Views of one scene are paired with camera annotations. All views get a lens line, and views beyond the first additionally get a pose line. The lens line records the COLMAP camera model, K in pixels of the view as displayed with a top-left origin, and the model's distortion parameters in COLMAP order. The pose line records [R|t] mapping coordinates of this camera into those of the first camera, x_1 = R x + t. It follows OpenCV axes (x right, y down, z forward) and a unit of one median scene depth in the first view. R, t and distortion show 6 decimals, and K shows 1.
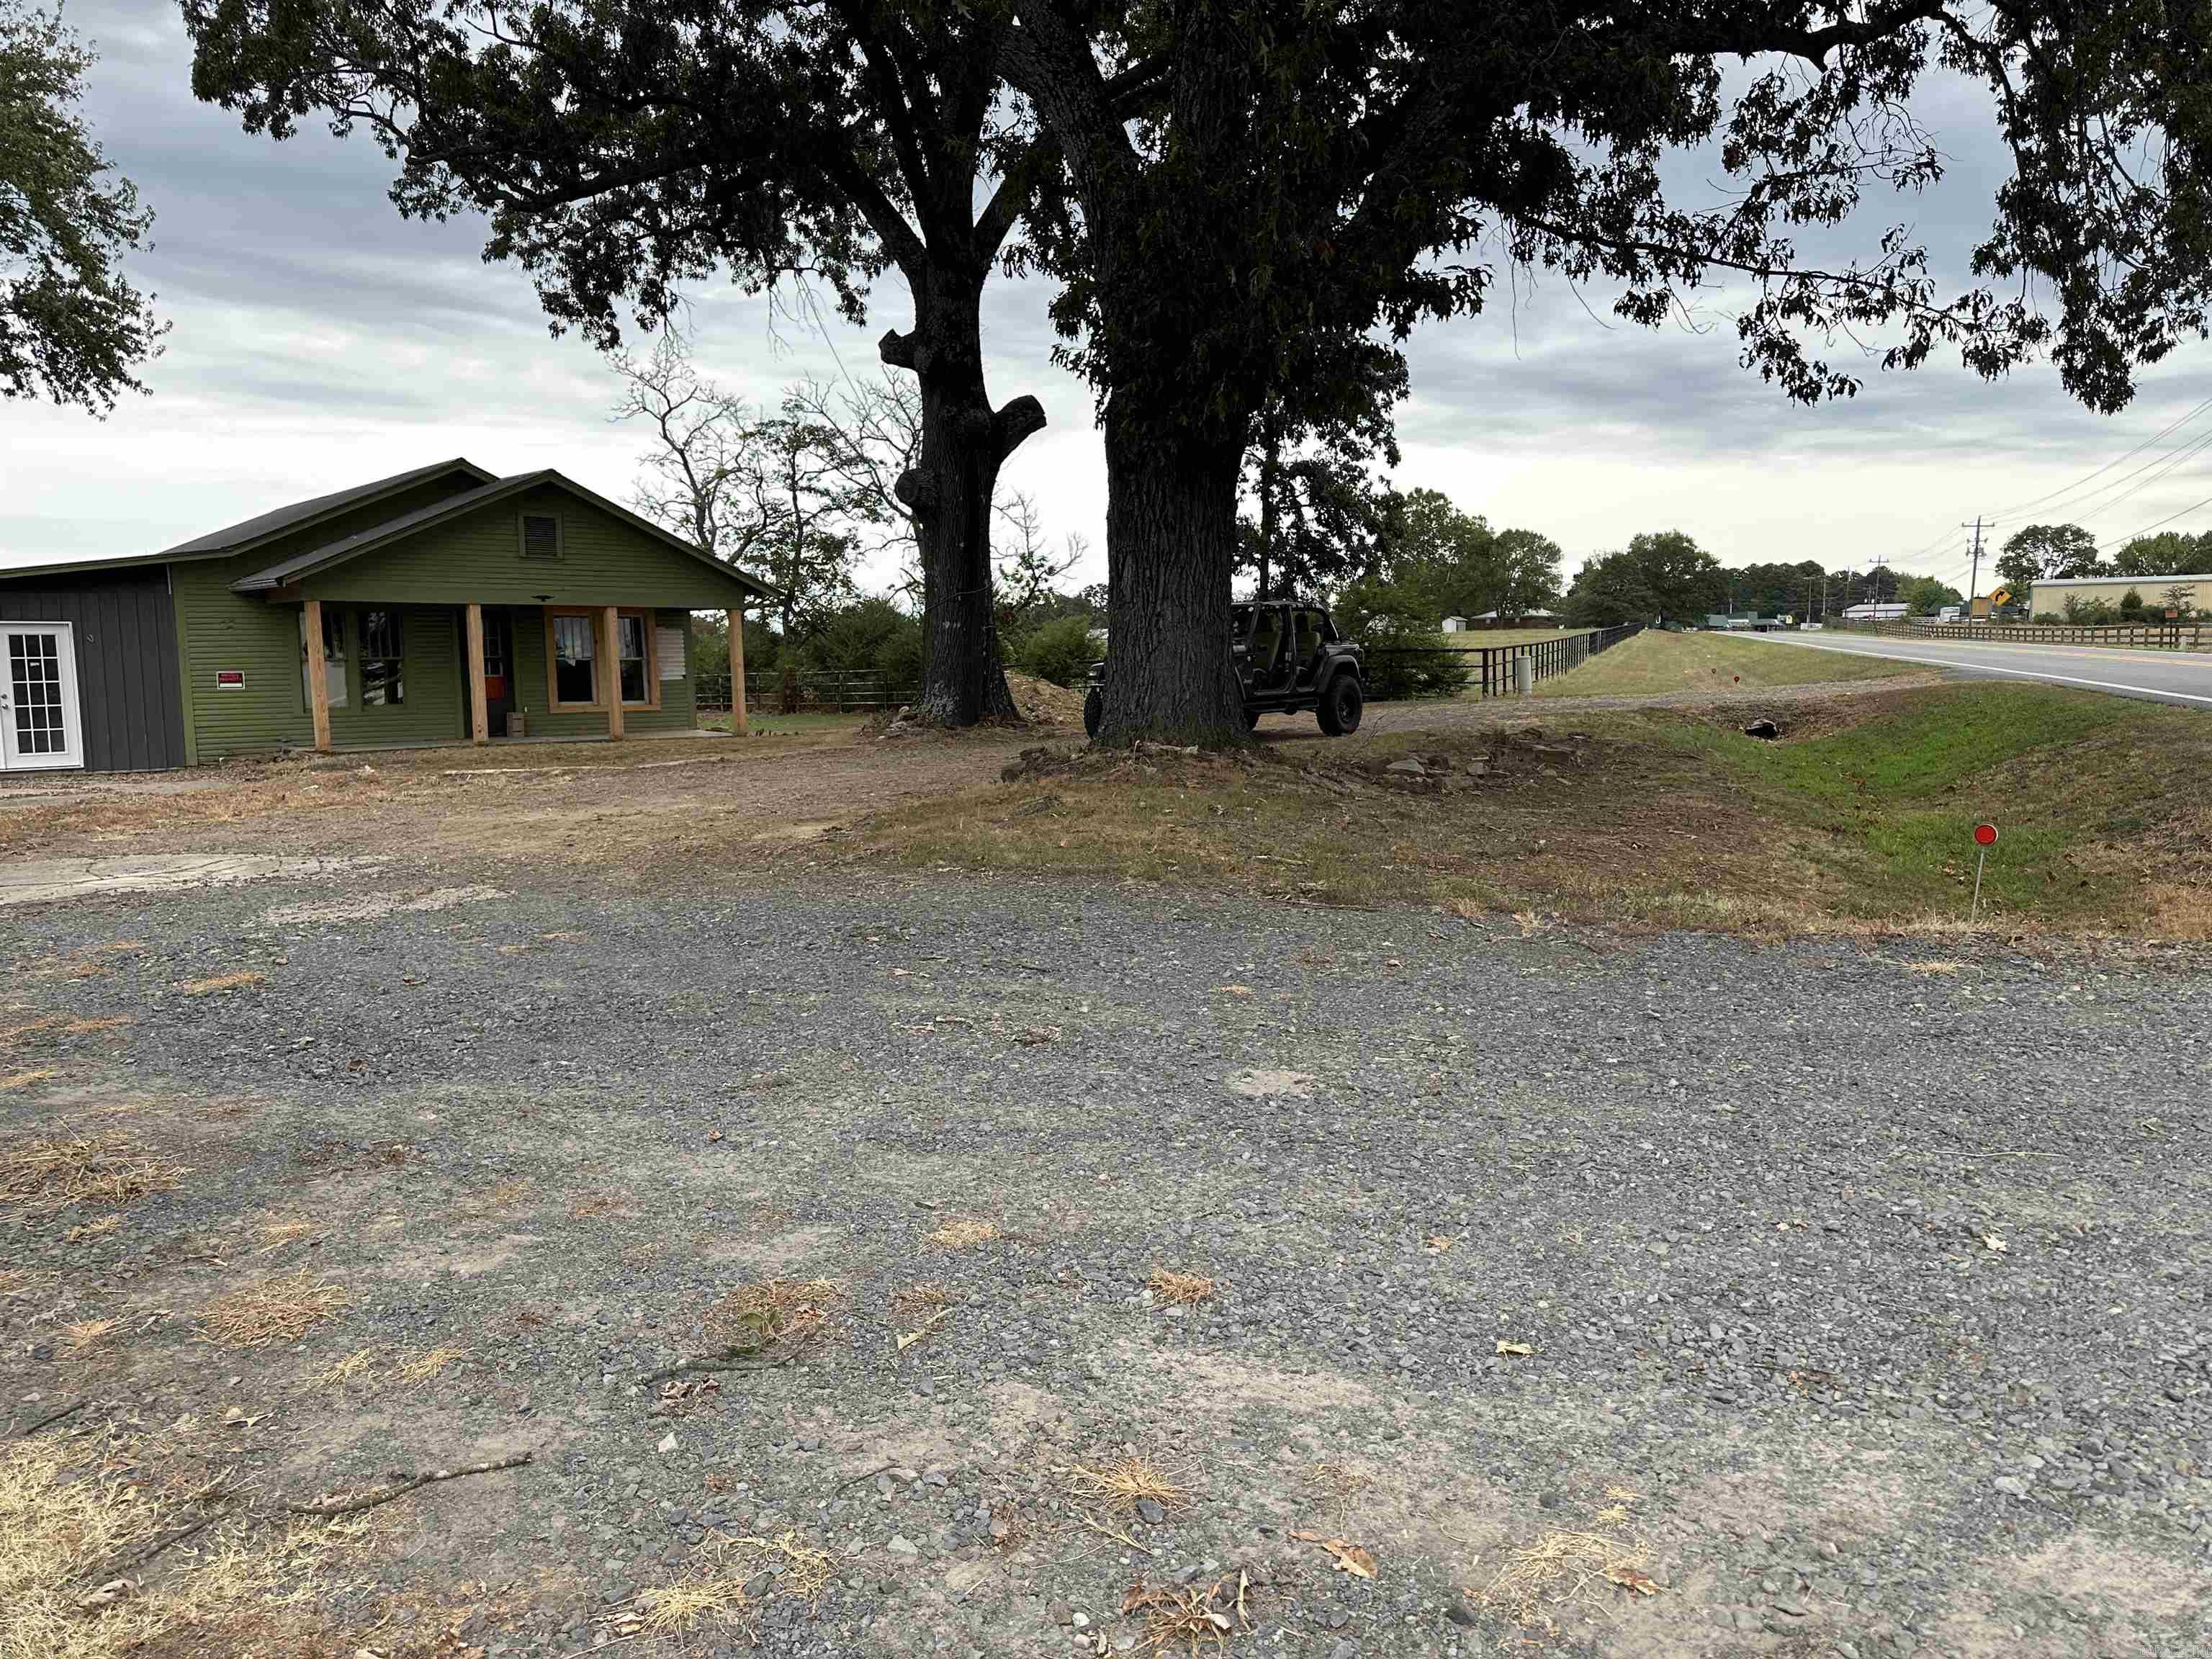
lens RADIAL K [[1579.6, 0, 1157.5], [0, 1579.6, 856.4], [0, 0, 1]] dist [-0.023341, -0.005154]
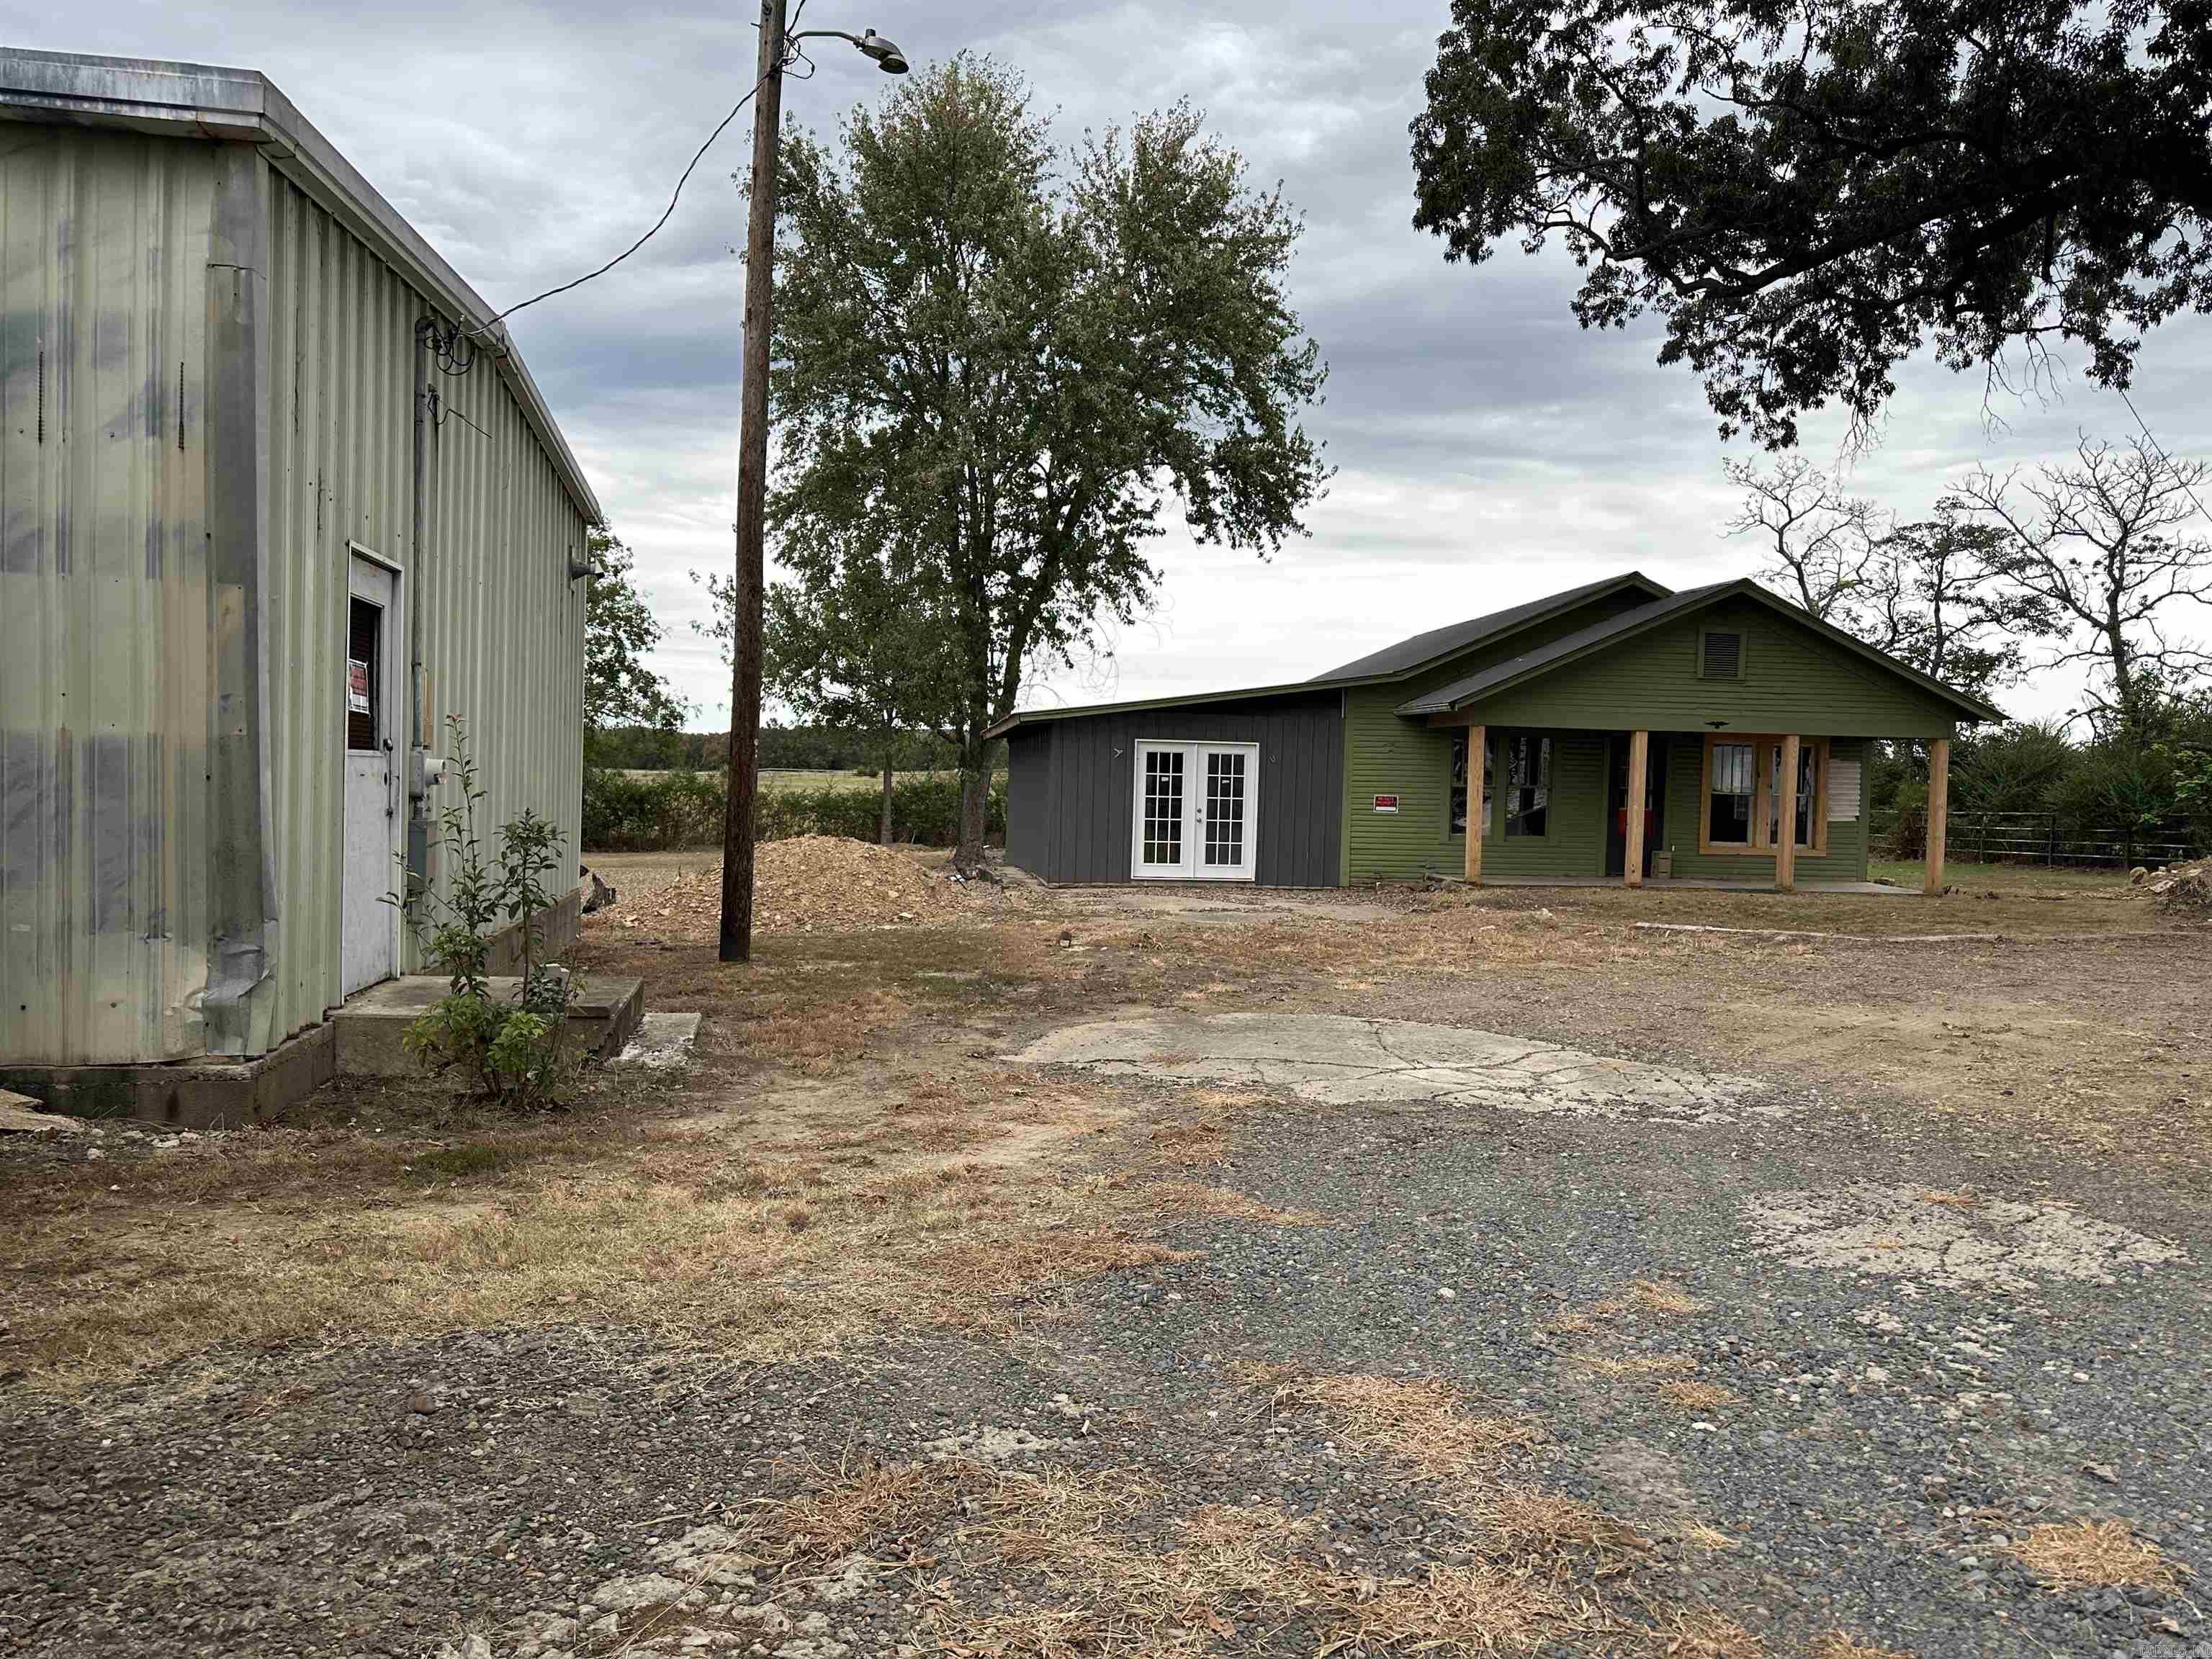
lens RADIAL K [[1557.6, 0, 1114.6], [0, 1557.6, 836.1], [0, 0, 1]] dist [0.121553, -0.166421]
pose [[0.794596, 0.051254, -0.604971, -0.095099], [-0.105282, 0.992967, -0.054155, -0.014656], [0.597940, 0.106724, 0.794404, 0.079576]]
